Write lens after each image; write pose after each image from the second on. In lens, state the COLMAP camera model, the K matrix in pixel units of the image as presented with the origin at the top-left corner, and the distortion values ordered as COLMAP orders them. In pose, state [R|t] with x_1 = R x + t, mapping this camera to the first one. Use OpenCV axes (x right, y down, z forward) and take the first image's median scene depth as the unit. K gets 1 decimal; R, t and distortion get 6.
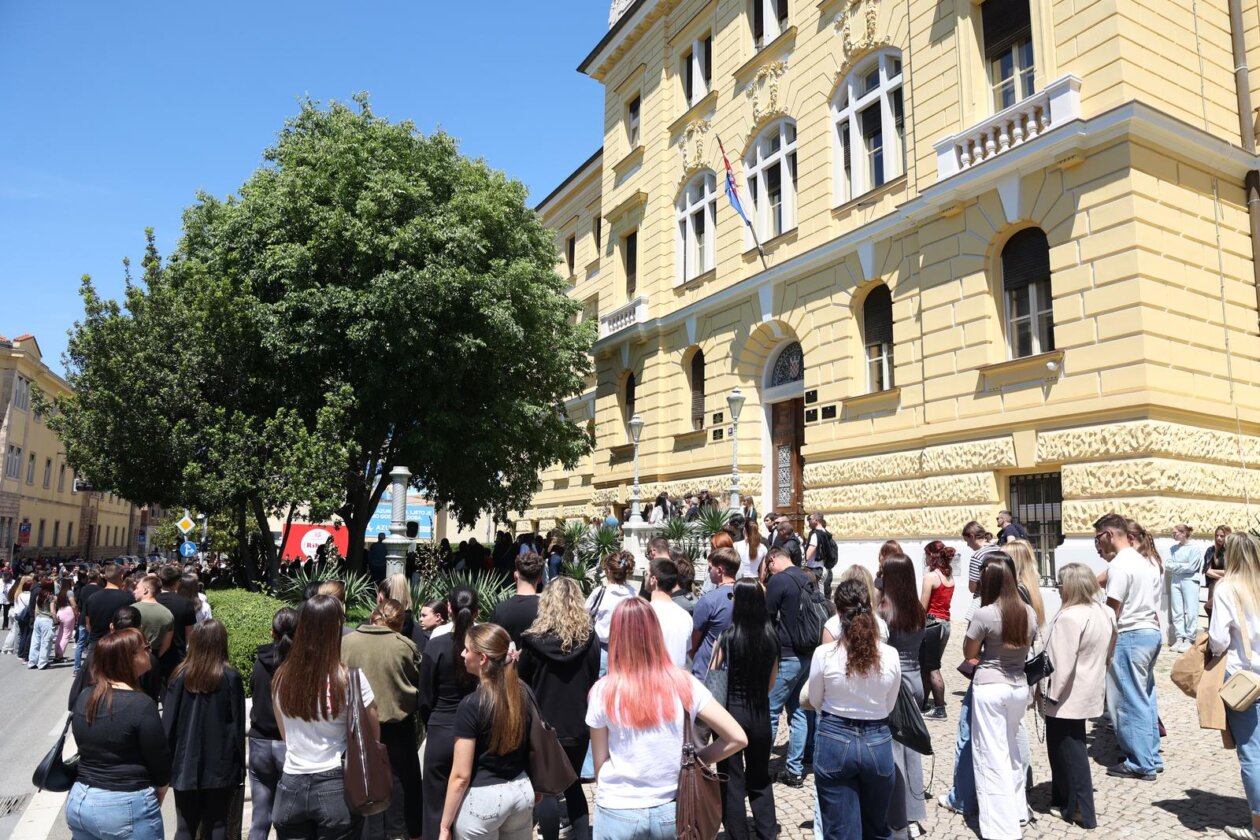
lens RADIAL K [[881.3, 0, 630.0], [0, 881.3, 420.0], [0, 0, 1]] dist [-0.096934, 0.079547]
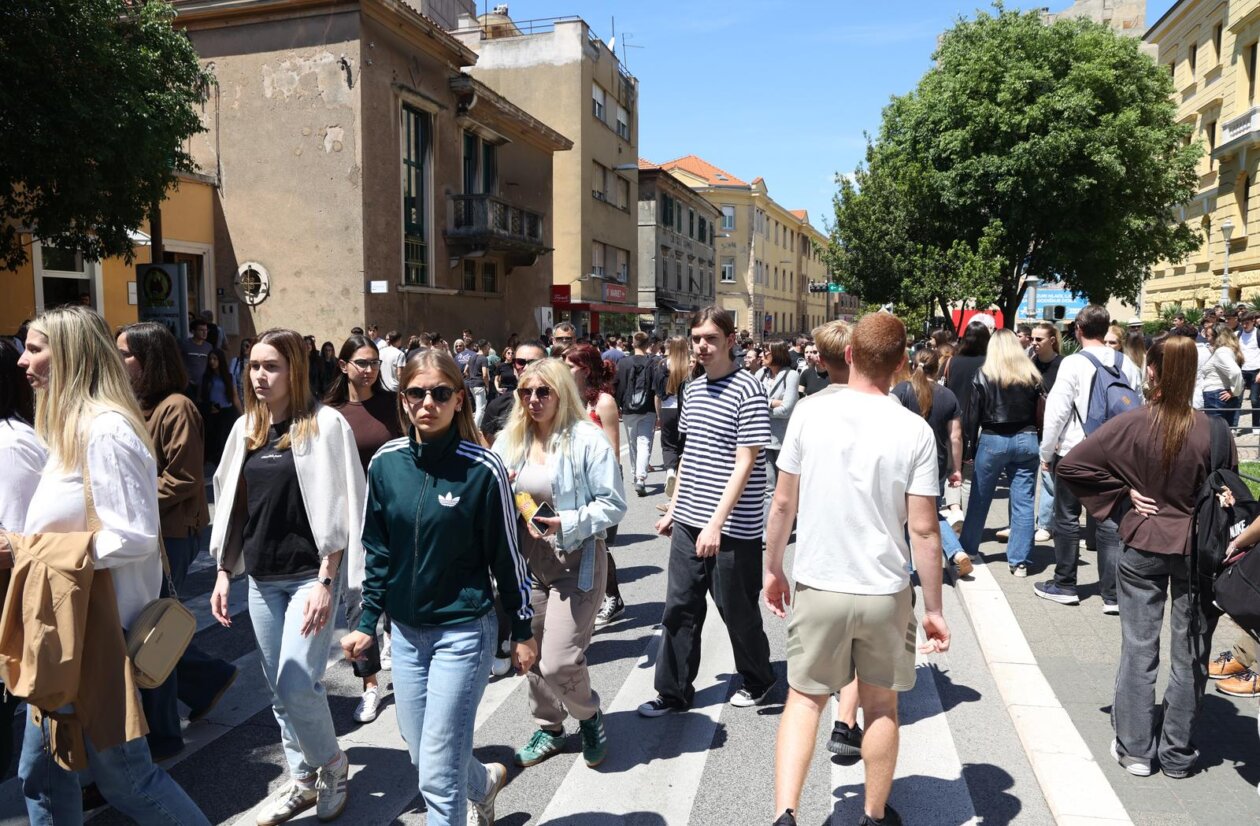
lens RADIAL K [[881.5, 0, 630.0], [0, 881.5, 413.0], [0, 0, 1]] dist [-0.099334, 0.068142]
pose [[0.748762, 0.047781, -0.661114, 0.212905], [0.110797, 0.974343, 0.195905, -0.081011], [0.653513, -0.219936, 0.724258, -0.596266]]
